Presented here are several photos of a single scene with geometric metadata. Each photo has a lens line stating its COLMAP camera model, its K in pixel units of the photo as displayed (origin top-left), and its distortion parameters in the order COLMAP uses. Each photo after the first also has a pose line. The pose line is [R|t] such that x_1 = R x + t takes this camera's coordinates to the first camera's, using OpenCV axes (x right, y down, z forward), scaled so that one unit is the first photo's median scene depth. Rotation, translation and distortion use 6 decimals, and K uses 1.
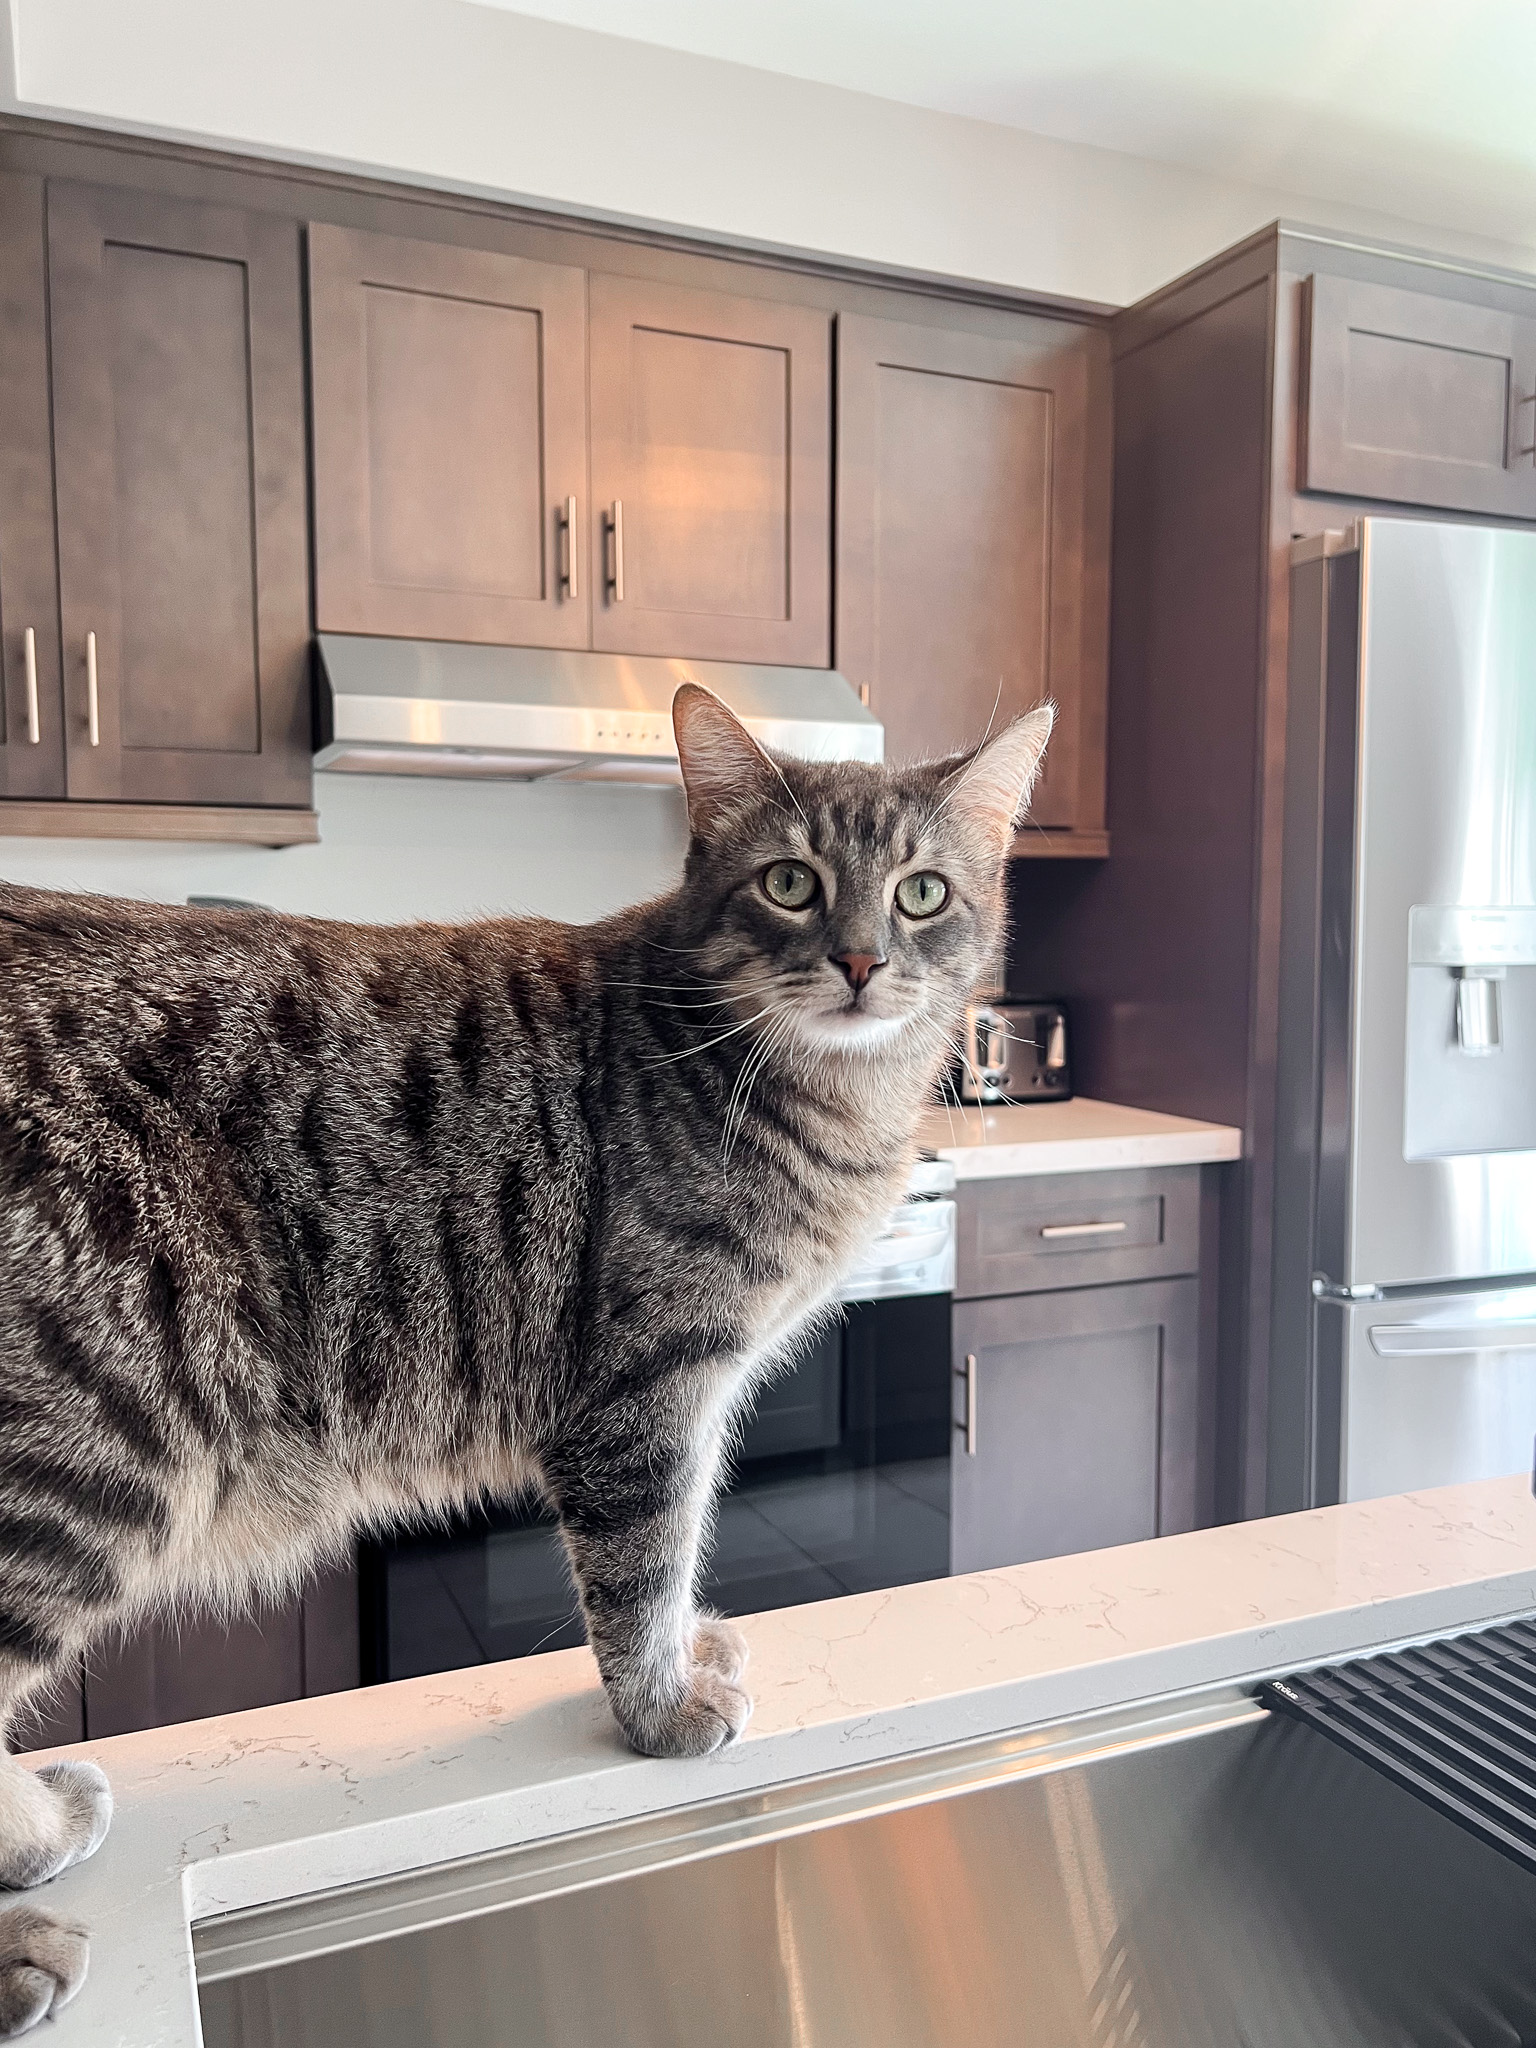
lens RADIAL K [[1580.0, 0, 768.0], [0, 1580.0, 1024.0], [0, 0, 1]] dist [0.035471, -0.002348]
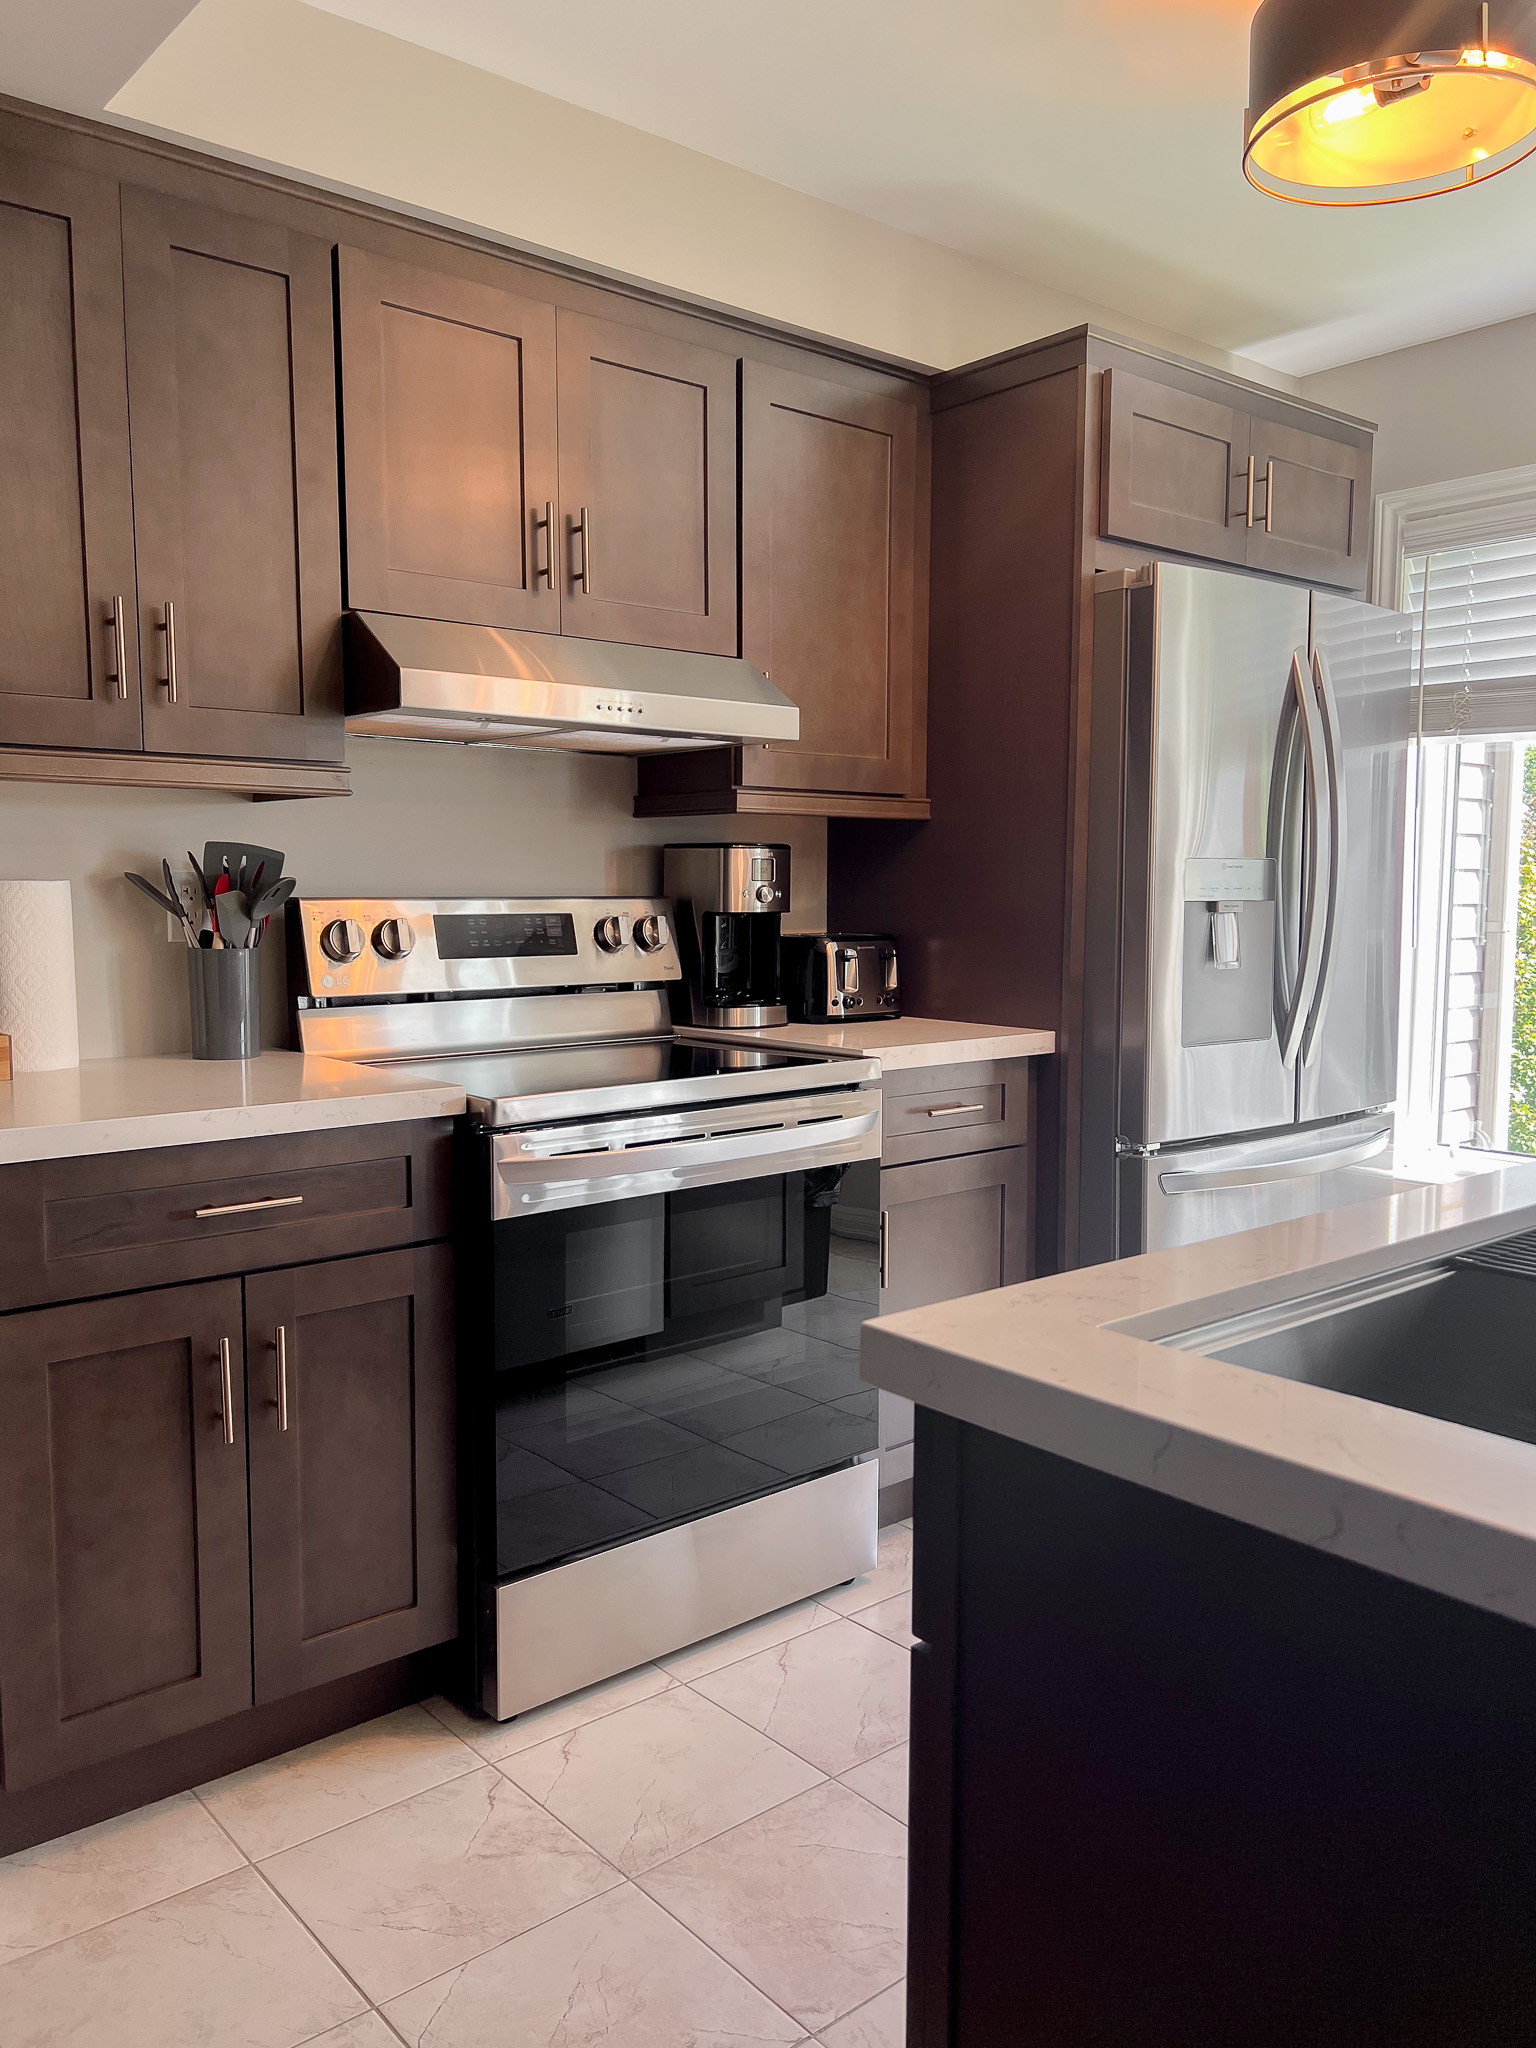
lens RADIAL K [[1577.0, 0, 768.0], [0, 1577.0, 1024.0], [0, 0, 1]] dist [0.106201, -0.107442]
pose [[0.957023, -0.025752, 0.288865, -0.311747], [0.019806, 0.999528, 0.023486, 0.026867], [-0.289333, -0.016756, 0.957082, -0.174175]]
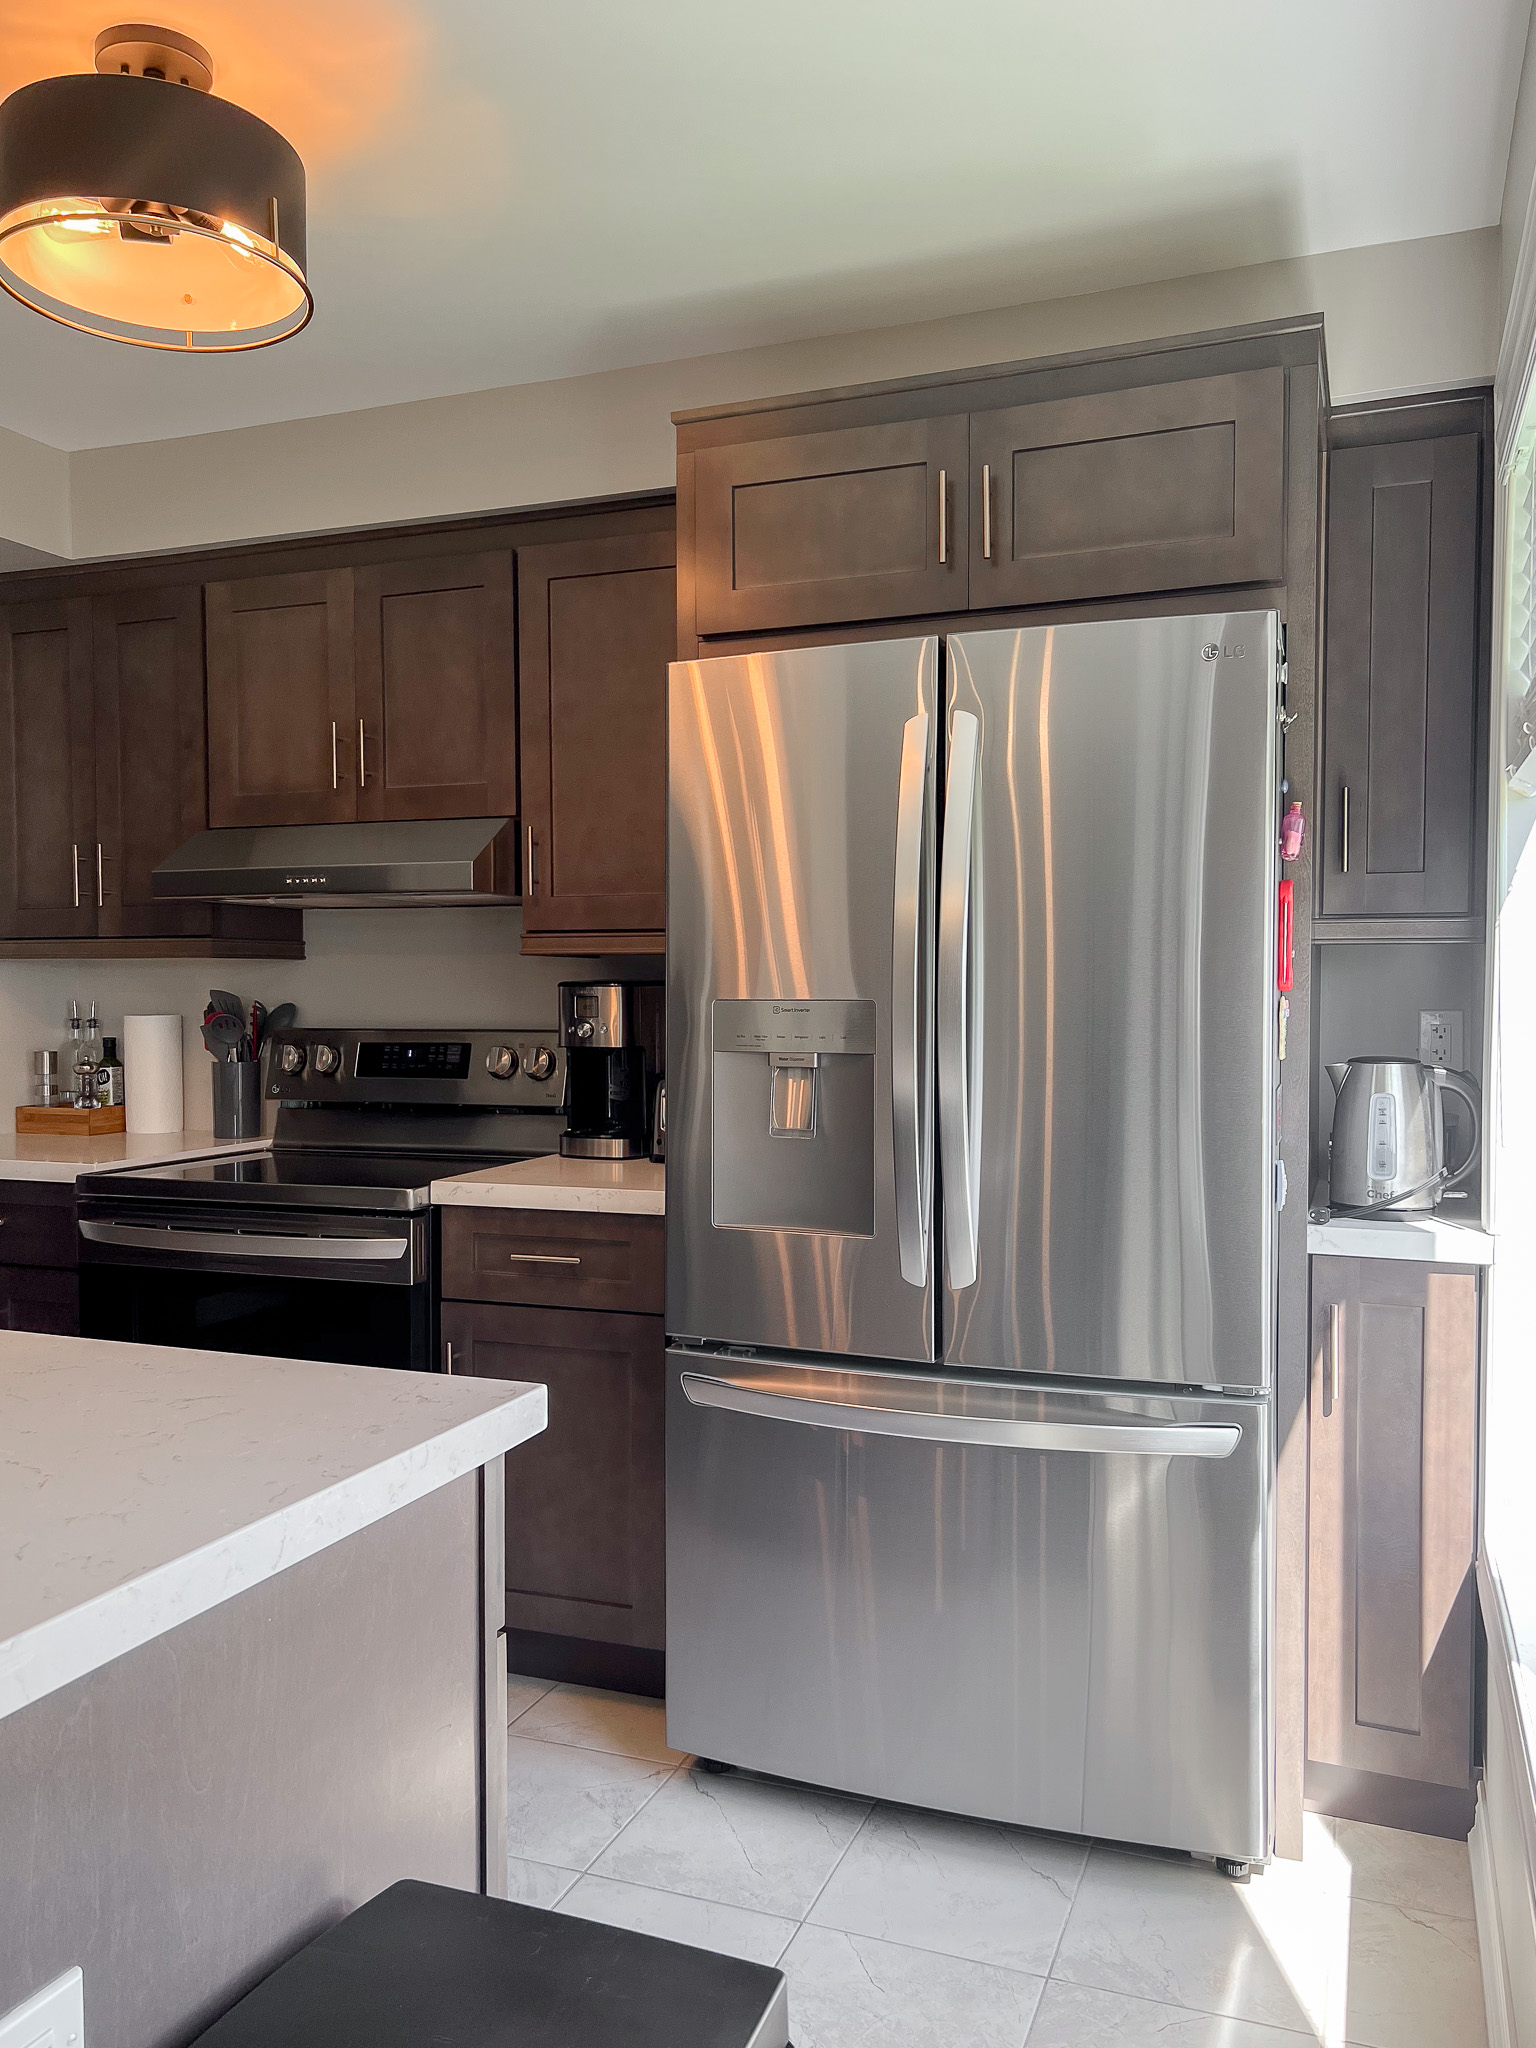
lens RADIAL K [[1577.0, 0, 768.0], [0, 1577.0, 1024.0], [0, 0, 1]] dist [0.106201, -0.107442]
pose [[0.708229, 0.013764, -0.705849, 1.185011], [-0.046038, 0.998582, -0.026721, -0.027777], [0.704480, 0.051421, 0.707859, 0.238725]]
